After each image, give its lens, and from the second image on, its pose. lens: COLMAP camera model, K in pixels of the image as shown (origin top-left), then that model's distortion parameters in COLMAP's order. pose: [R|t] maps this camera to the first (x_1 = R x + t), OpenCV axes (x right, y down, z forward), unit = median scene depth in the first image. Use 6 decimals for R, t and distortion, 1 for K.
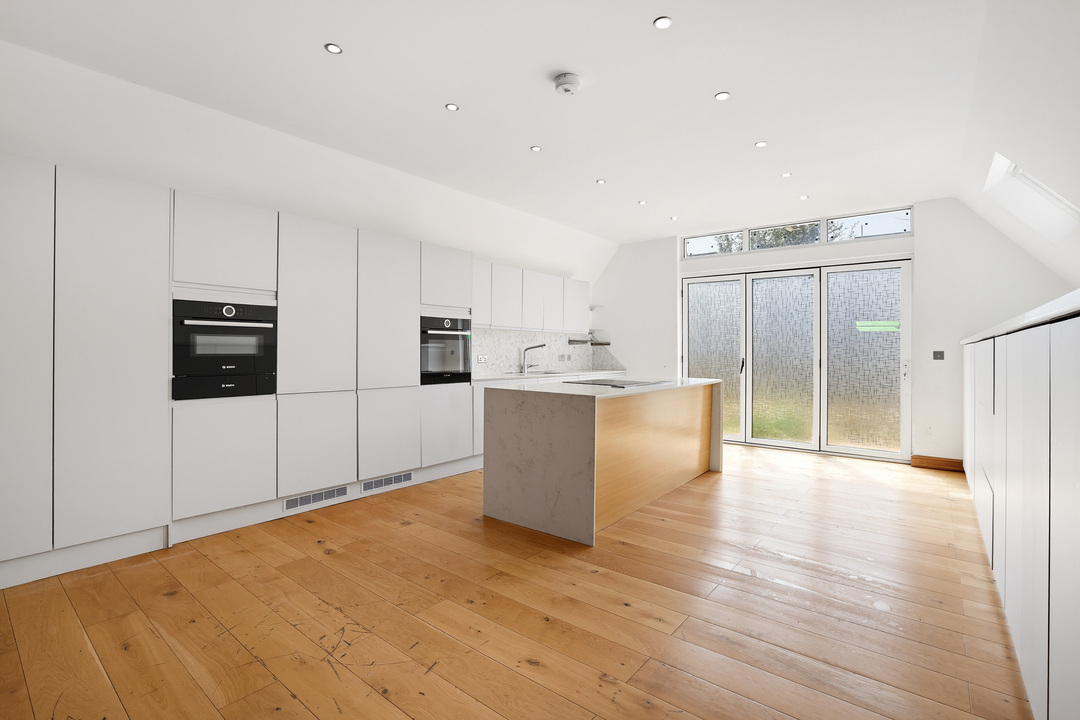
lens RADIAL K [[496.5, 0, 559.0], [0, 496.5, 357.2], [0, 0, 1]] dist [-0.035136, 0.011995]
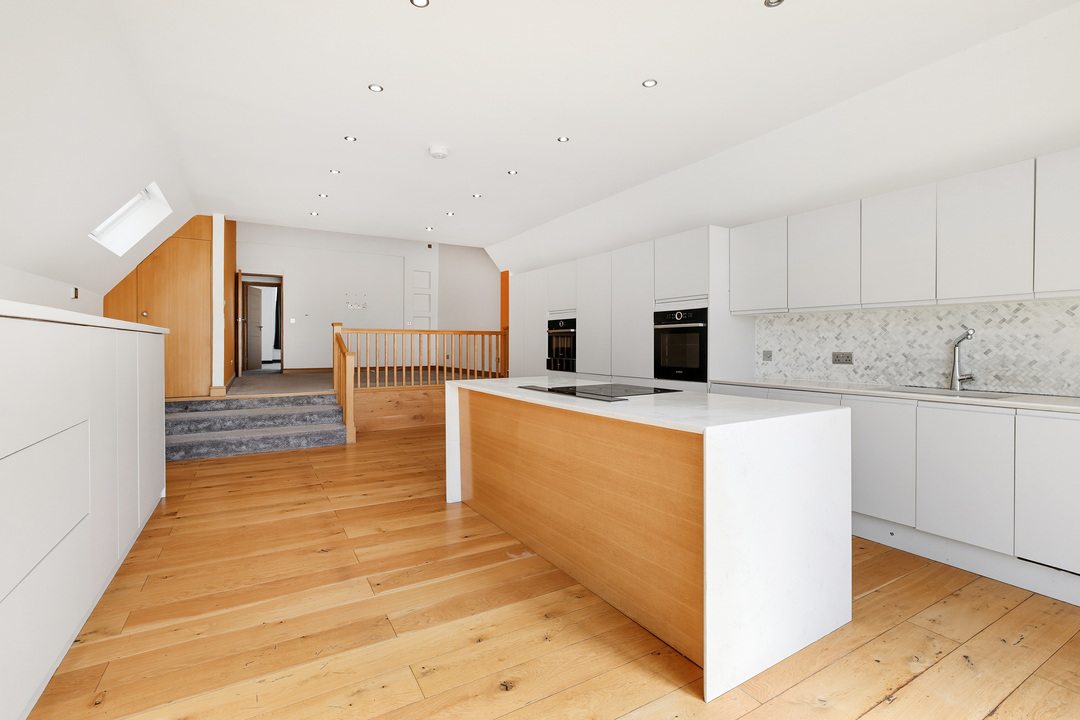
lens RADIAL K [[496.5, 0, 531.1], [0, 496.5, 356.4], [0, 0, 1]] dist [-0.035136, 0.011995]
pose [[-0.389481, 0.024150, -0.920718, 0.983128], [-0.007516, 0.999540, 0.029398, -0.022909], [0.921004, 0.018370, -0.389120, 1.454089]]
